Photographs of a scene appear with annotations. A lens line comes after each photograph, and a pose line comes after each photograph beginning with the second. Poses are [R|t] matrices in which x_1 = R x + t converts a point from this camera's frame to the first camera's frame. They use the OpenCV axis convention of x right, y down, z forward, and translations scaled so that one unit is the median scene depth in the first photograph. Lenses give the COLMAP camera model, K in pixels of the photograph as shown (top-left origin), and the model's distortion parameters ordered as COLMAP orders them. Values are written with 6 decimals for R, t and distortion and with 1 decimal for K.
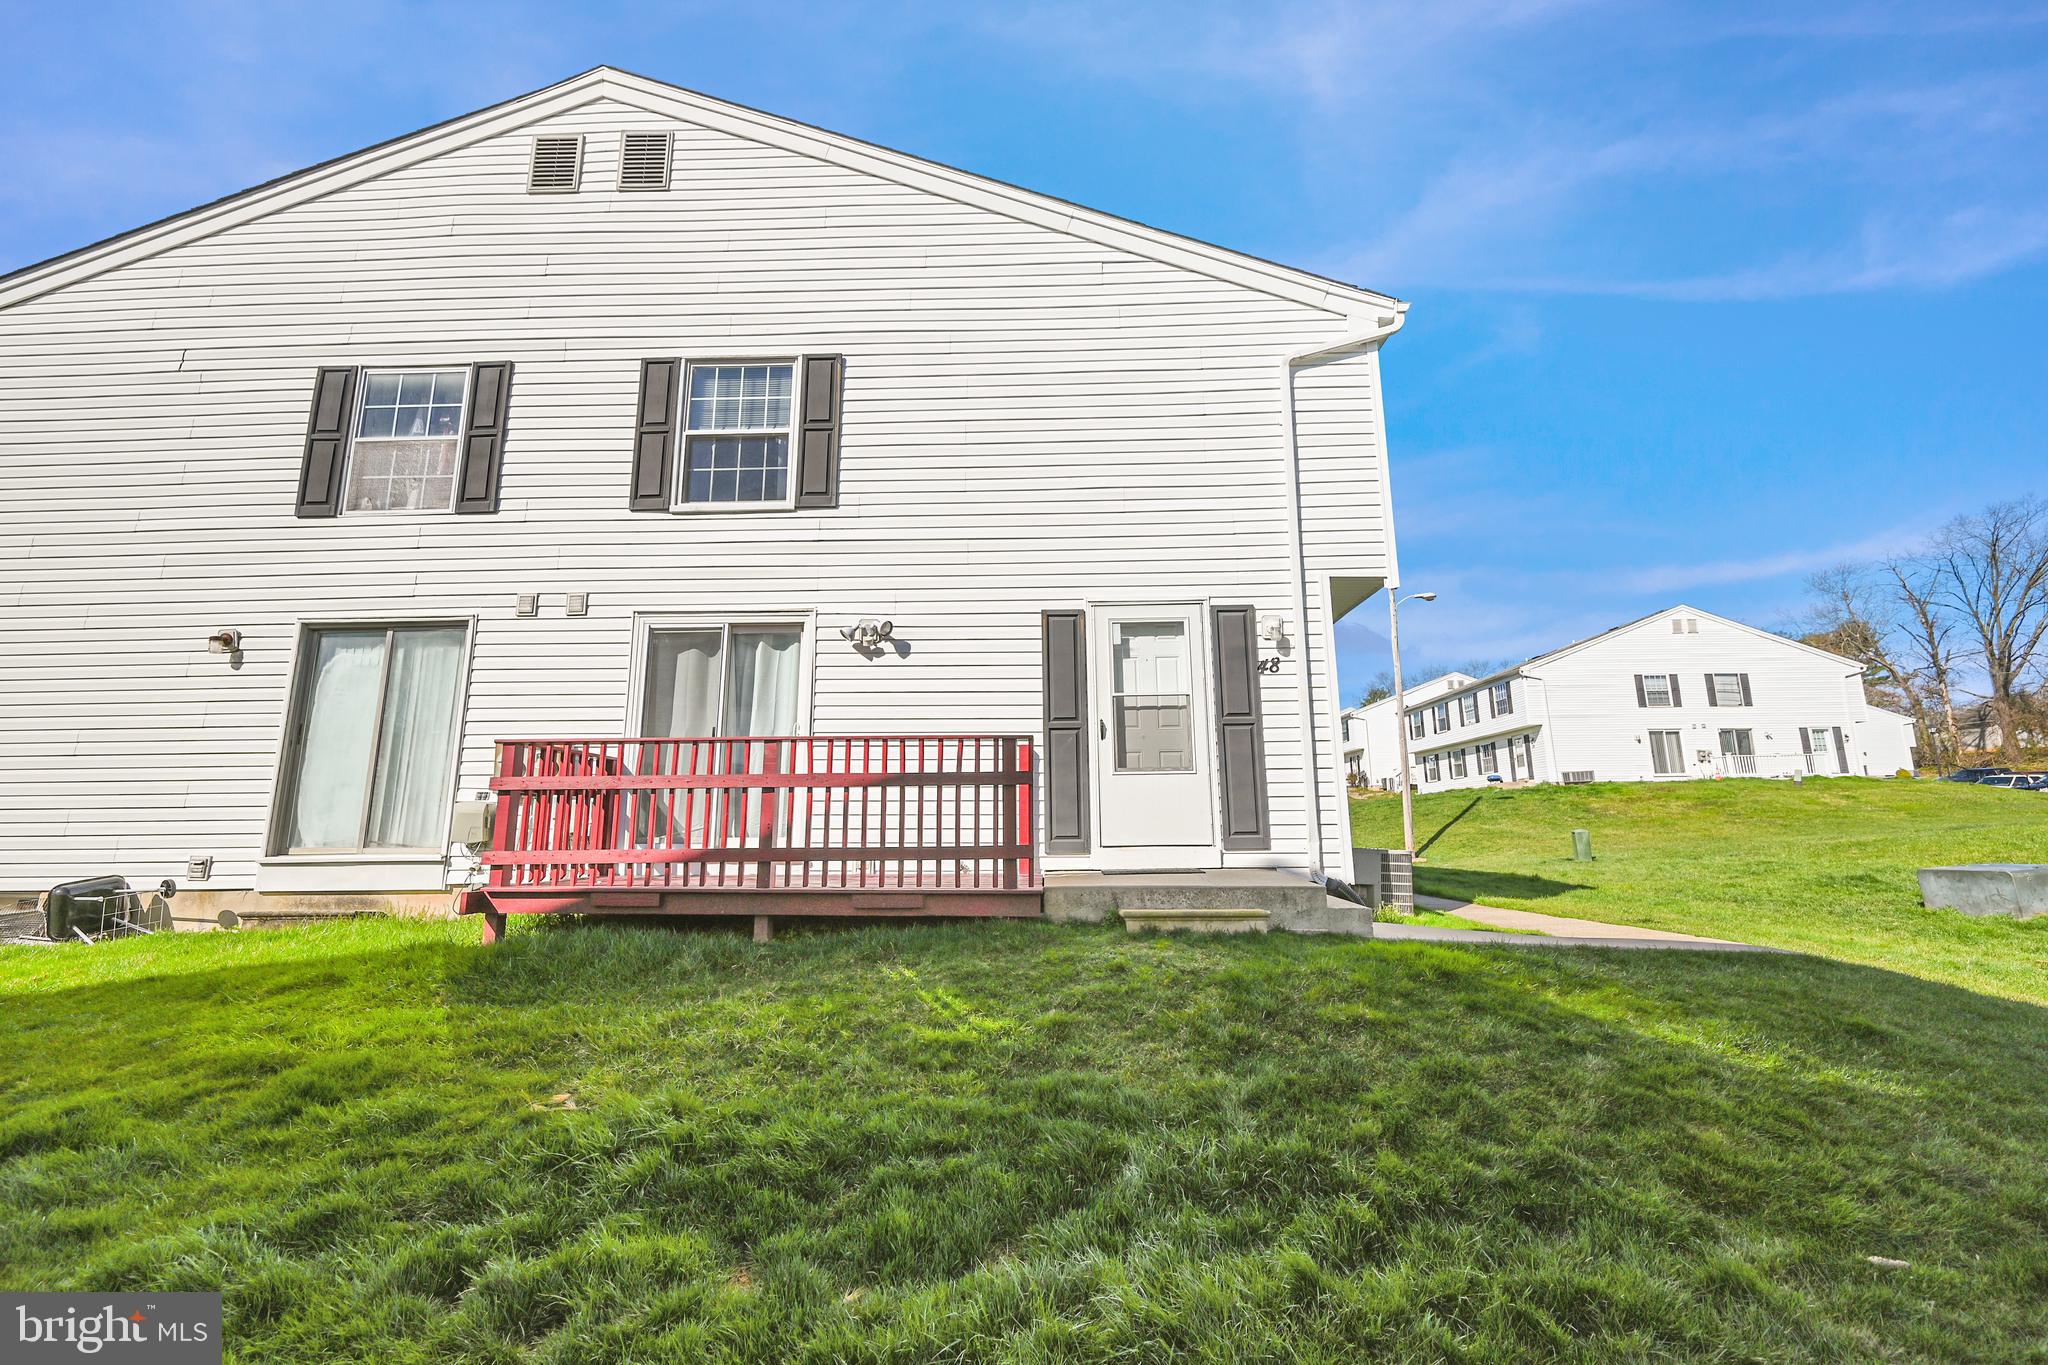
lens RADIAL K [[819.5, 0, 1031.1], [0, 819.5, 679.2], [0, 0, 1]] dist [-0.000695, -0.000080]
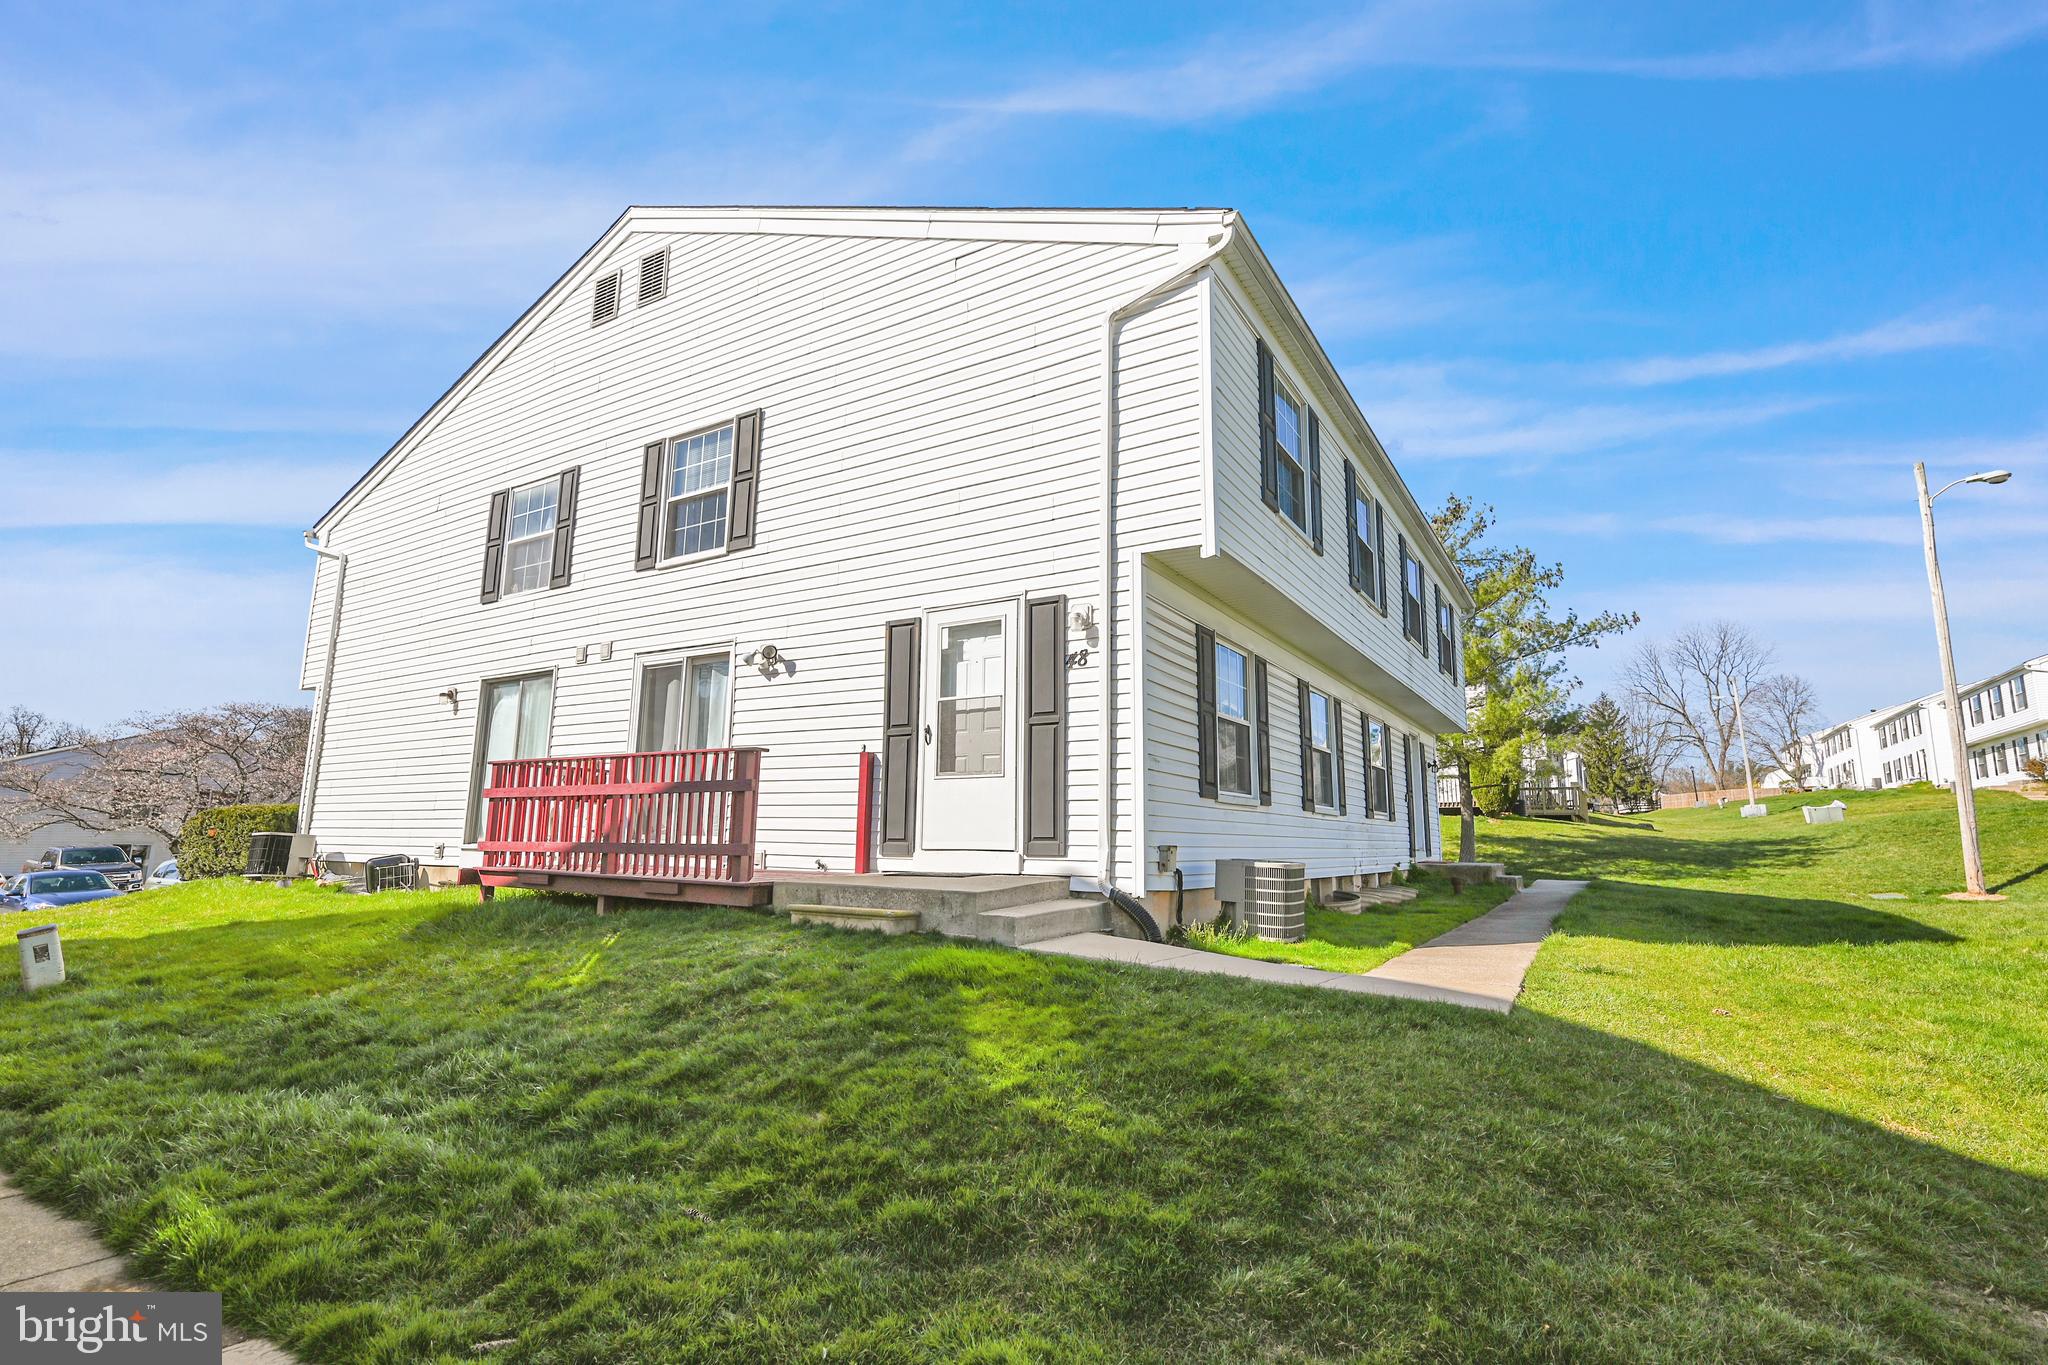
lens RADIAL K [[955.8, 0, 1027.8], [0, 955.8, 673.8], [0, 0, 1]] dist [0.001137, 0.000073]
pose [[0.866539, -0.068788, -0.494346, 0.743426], [0.074835, 0.997167, -0.007577, 0.004081], [0.493467, -0.030428, 0.869232, 0.031954]]
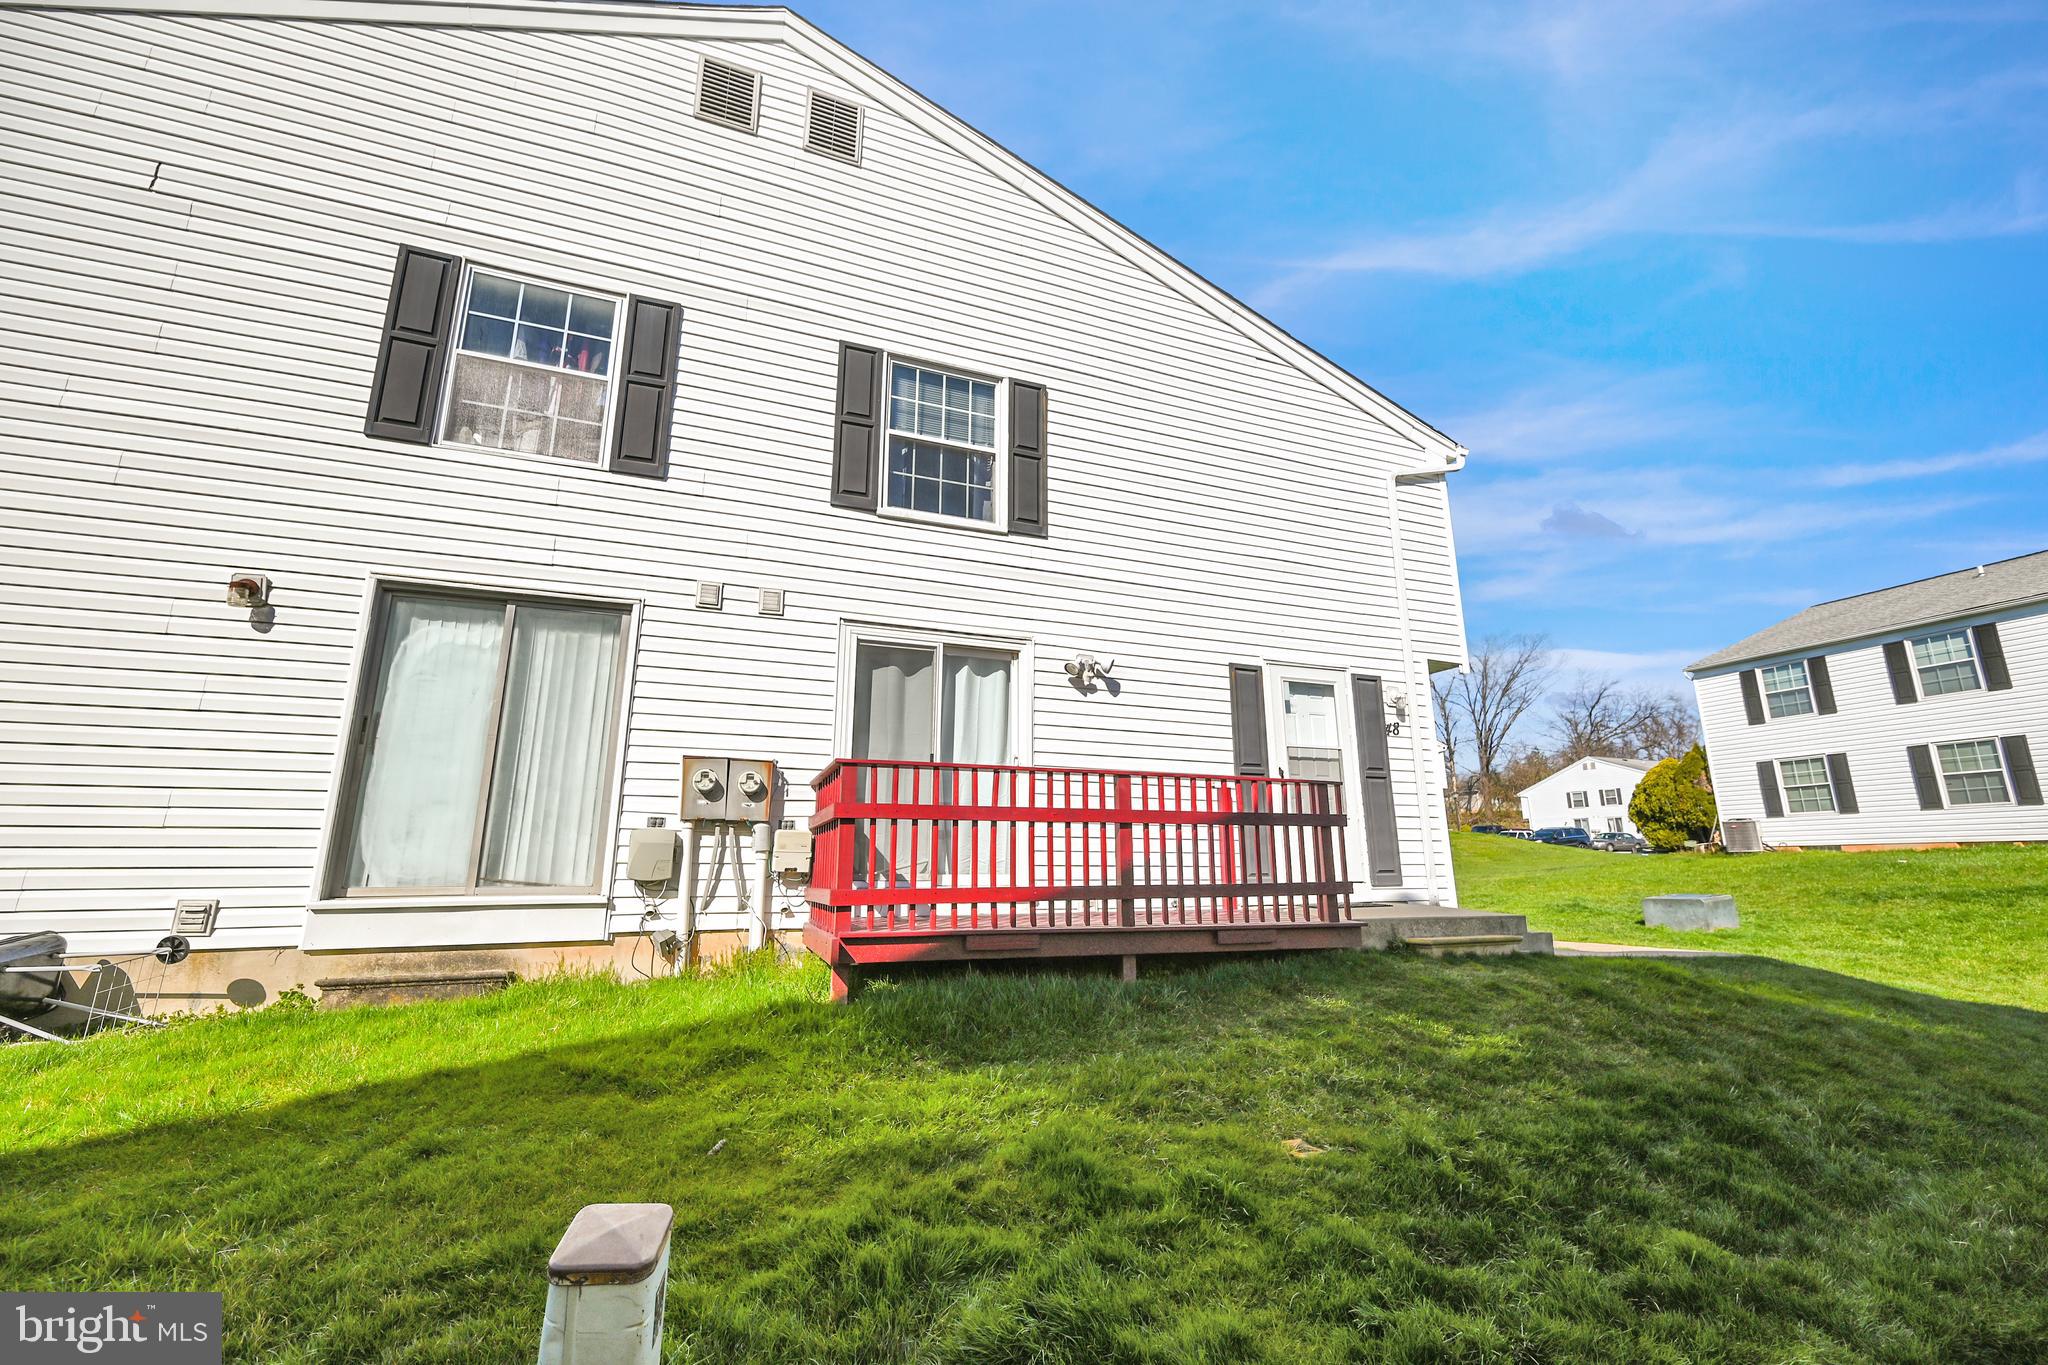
lens RADIAL K [[819.5, 0, 1031.1], [0, 819.5, 679.2], [0, 0, 1]] dist [-0.000695, -0.000080]
pose [[0.921720, 0.091824, 0.376829, -0.619766], [-0.075054, 0.995434, -0.058982, 0.020260], [-0.380524, 0.026082, 0.924403, 0.097088]]
